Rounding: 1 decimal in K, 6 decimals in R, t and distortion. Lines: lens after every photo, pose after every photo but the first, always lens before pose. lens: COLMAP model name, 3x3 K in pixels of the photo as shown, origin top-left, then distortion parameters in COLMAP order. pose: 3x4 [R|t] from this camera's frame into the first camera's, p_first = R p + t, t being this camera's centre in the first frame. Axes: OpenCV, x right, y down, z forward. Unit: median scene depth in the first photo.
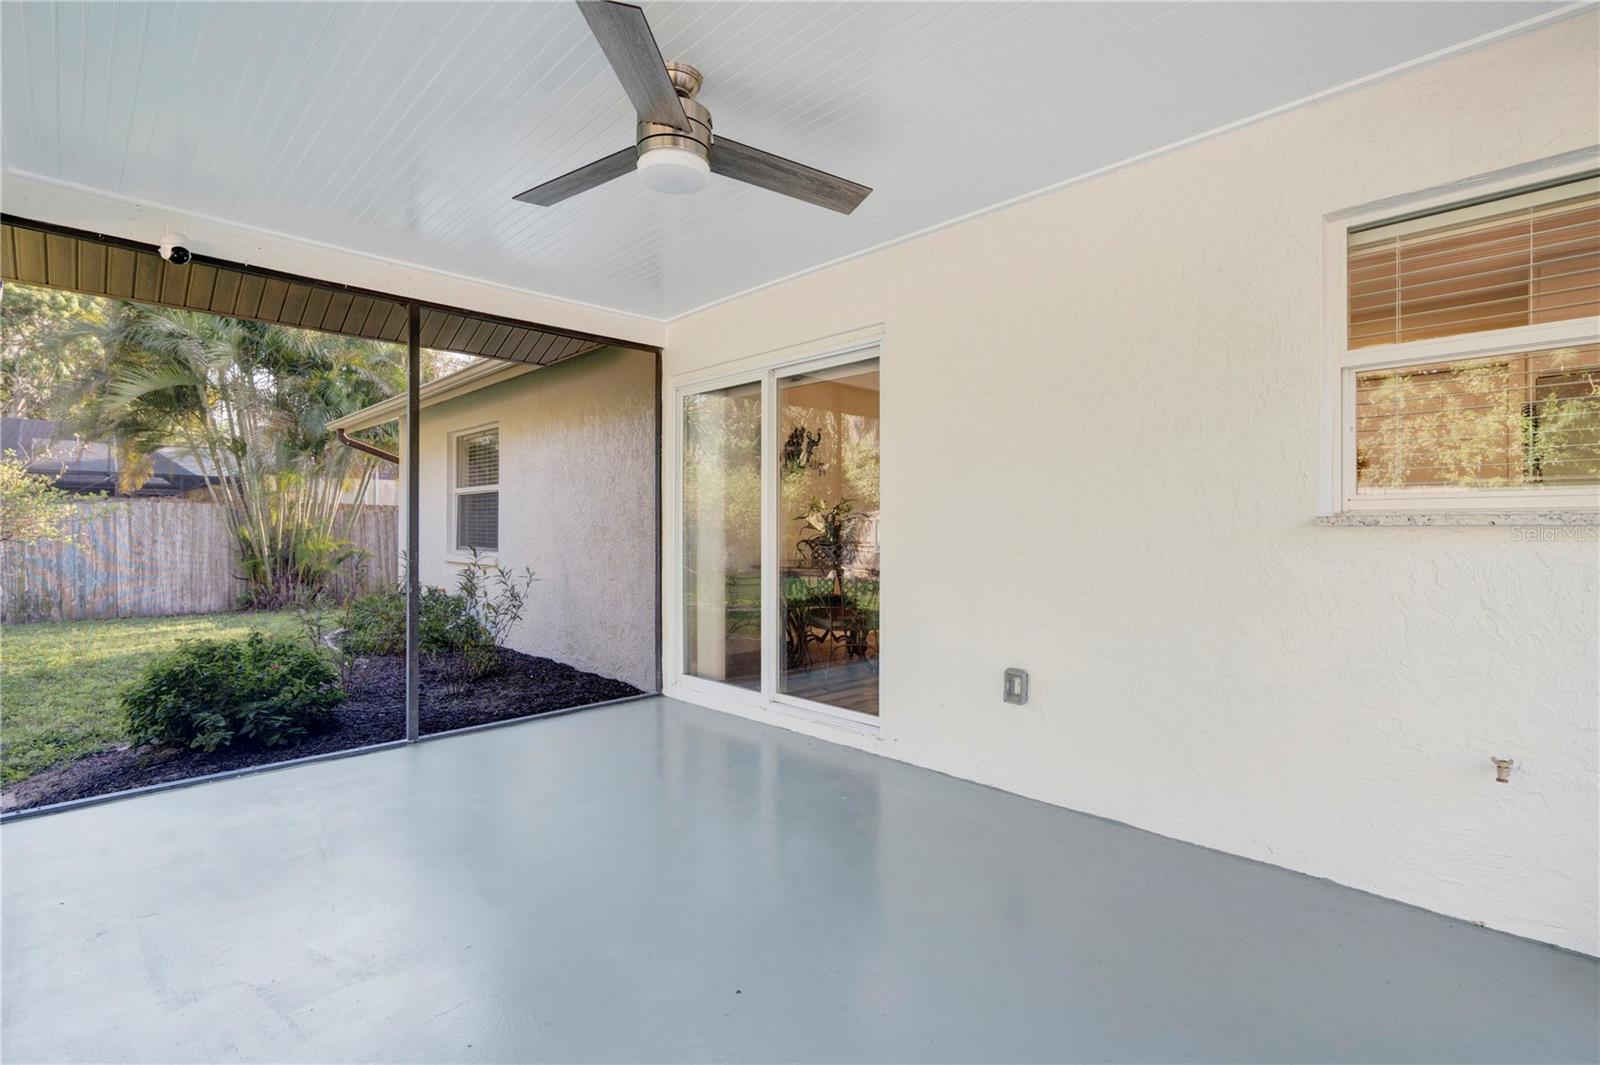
lens RADIAL K [[741.4, 0, 800.0], [0, 741.4, 529.5], [0, 0, 1]] dist [-0.000297, 0.002074]
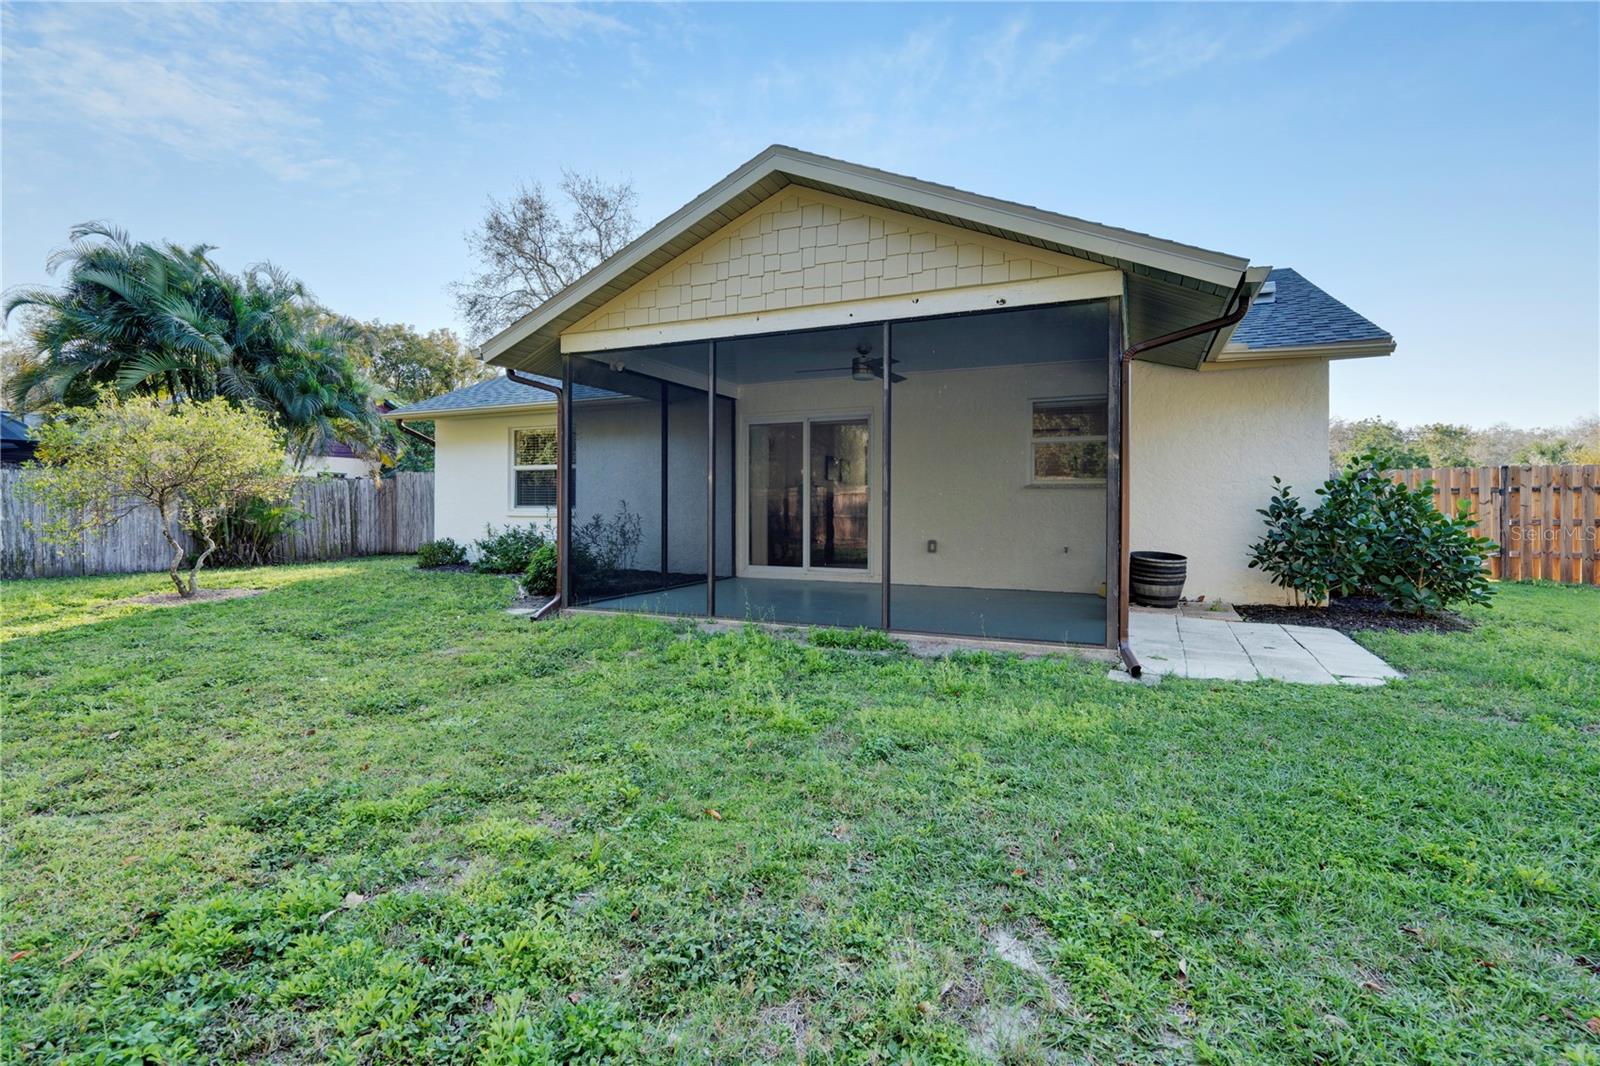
lens RADIAL K [[741.4, 0, 791.0], [0, 741.4, 523.3], [0, 0, 1]] dist [-0.000297, 0.002074]
pose [[0.937388, -0.005712, 0.348240, -0.401911], [-0.001277, 0.999802, 0.019835, 0.023656], [-0.348284, -0.019038, 0.937196, -0.487616]]
